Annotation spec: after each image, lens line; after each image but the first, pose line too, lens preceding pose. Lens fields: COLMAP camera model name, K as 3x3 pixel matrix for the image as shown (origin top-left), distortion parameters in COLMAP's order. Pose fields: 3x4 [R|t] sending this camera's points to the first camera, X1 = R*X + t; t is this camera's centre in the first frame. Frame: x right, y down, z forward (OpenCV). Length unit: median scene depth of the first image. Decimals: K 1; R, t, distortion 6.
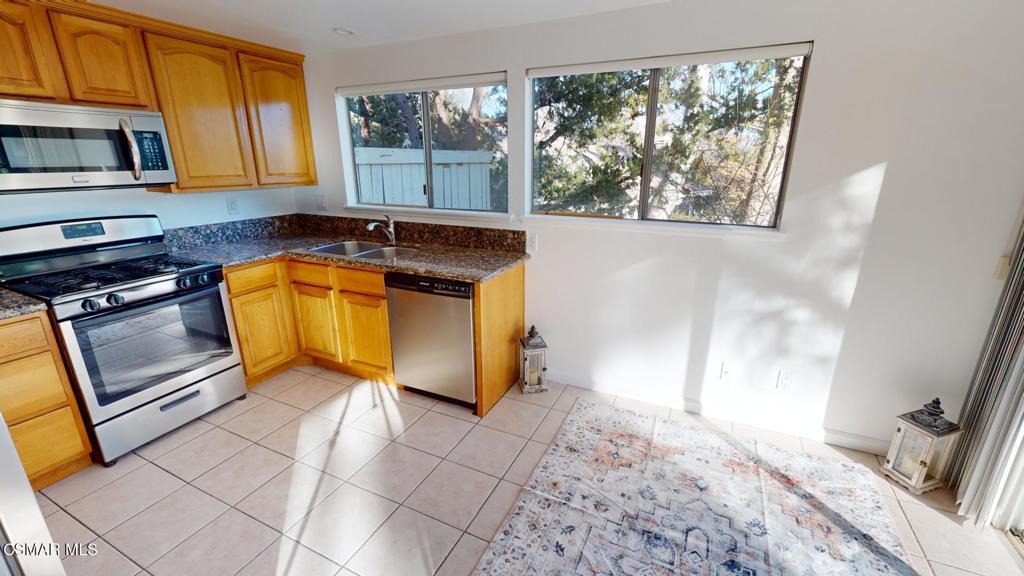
lens RADIAL K [[428.2, 0, 514.5], [0, 428.2, 293.5], [0, 0, 1]] dist [0.000729, 0.000056]
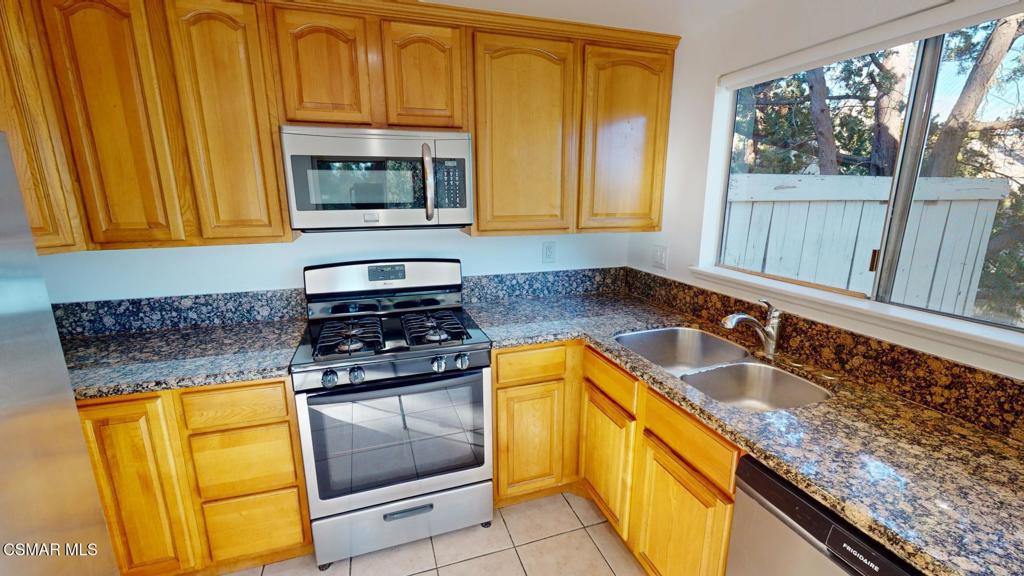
lens RADIAL K [[418.2, 0, 517.9], [0, 418.2, 288.0], [0, 0, 1]] dist [-0.008473, -0.000121]
pose [[0.697103, 0.159104, -0.699094, -0.176176], [-0.212383, 0.977129, 0.010603, -0.152422], [0.684792, 0.141085, 0.714951, 0.478280]]
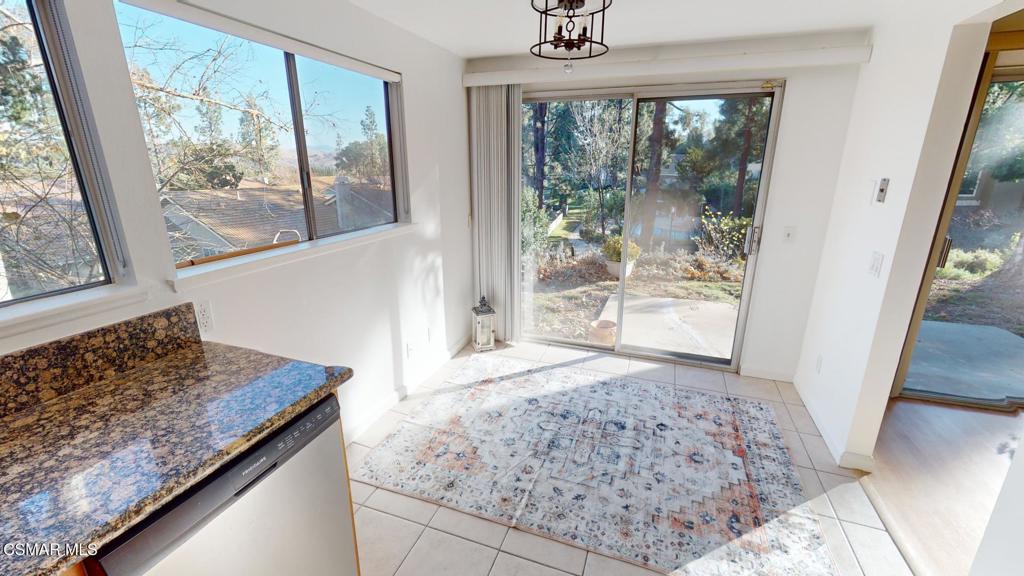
lens RADIAL K [[405.1, 0, 525.5], [0, 405.1, 285.0], [0, 0, 1]] dist [0.000211, 0.000046]
pose [[-0.107449, -0.279573, 0.954093, -0.482519], [0.288337, 0.909642, 0.299020, -0.193756], [-0.951481, 0.307230, -0.017129, 0.603780]]
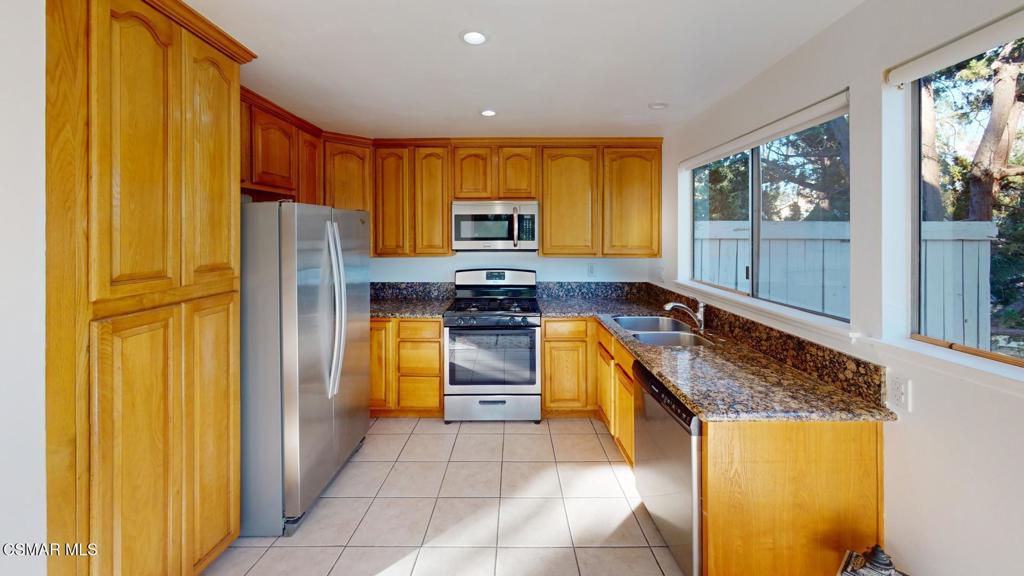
lens RADIAL K [[371.2, 0, 512.0], [0, 371.2, 288.0], [0, 0, 1]] dist [-0.006425, -0.000153]
pose [[0.424337, 0.136431, -0.895167, 0.223789], [-0.273499, 0.961723, 0.016927, -0.120918], [0.863212, 0.237645, 0.445409, 0.375846]]
